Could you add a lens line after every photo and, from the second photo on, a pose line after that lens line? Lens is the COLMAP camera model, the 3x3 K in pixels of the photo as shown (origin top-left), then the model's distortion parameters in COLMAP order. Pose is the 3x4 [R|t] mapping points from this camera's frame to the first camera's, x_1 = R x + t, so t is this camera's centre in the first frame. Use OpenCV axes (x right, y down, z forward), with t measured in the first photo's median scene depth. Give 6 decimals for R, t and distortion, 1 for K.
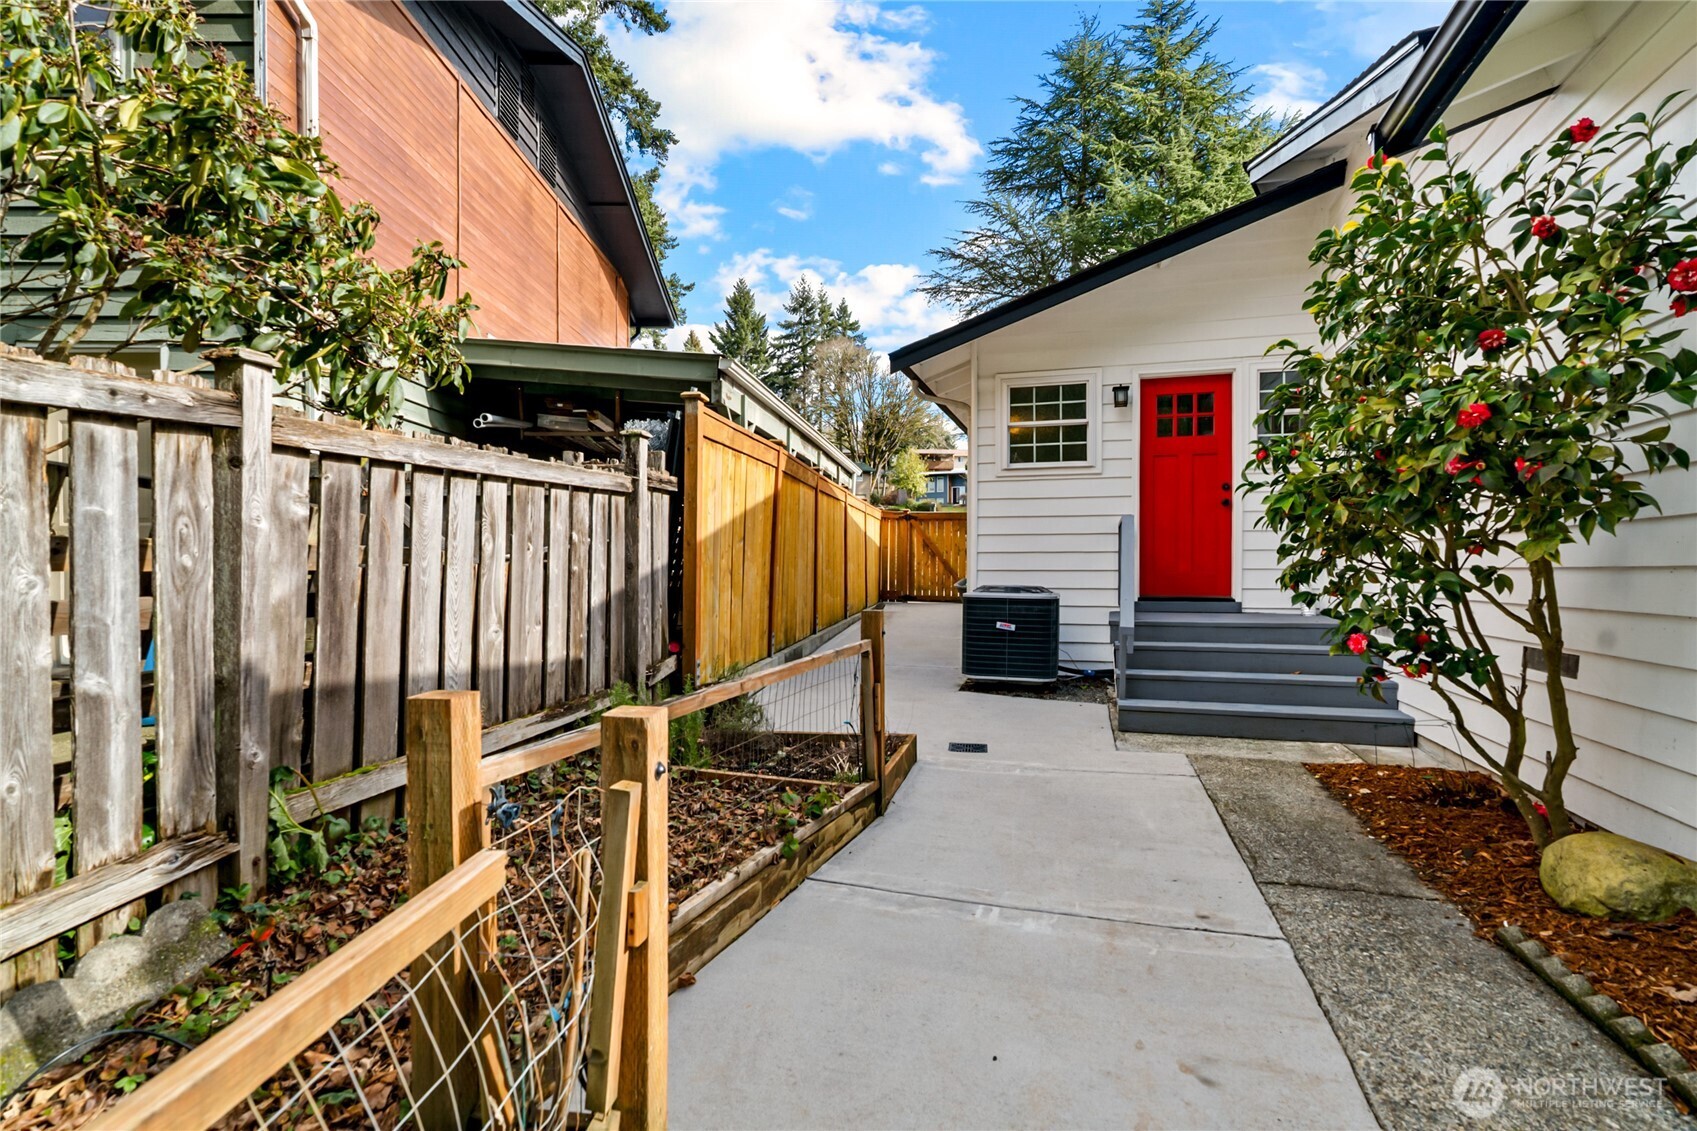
lens RADIAL K [[756.5, 0, 848.5], [0, 756.5, 565.5], [0, 0, 1]] dist [-0.005009, 0.004073]
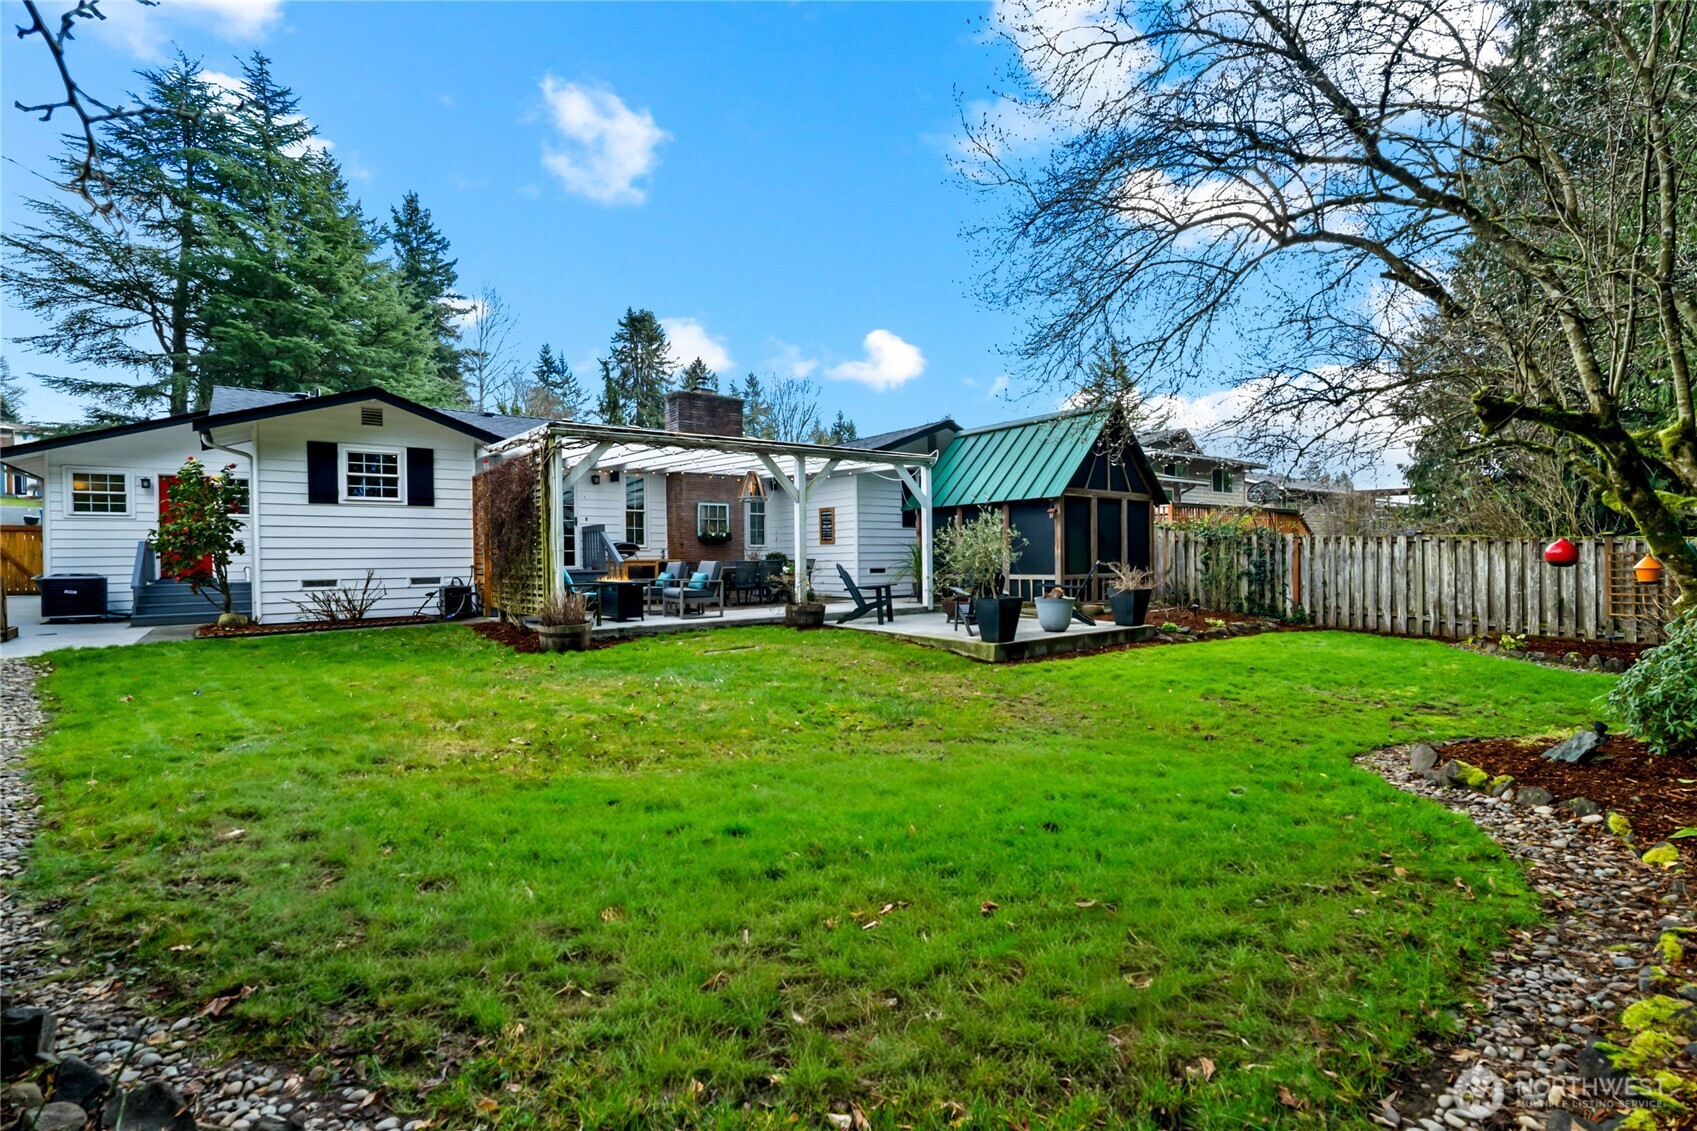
lens RADIAL K [[756.5, 0, 848.5], [0, 756.5, 565.5], [0, 0, 1]] dist [-0.005009, 0.004073]
pose [[0.549923, -0.003272, 0.835209, -0.326338], [-0.006074, 0.999950, 0.007916, -0.020585], [-0.835193, -0.009426, 0.549876, -1.795814]]
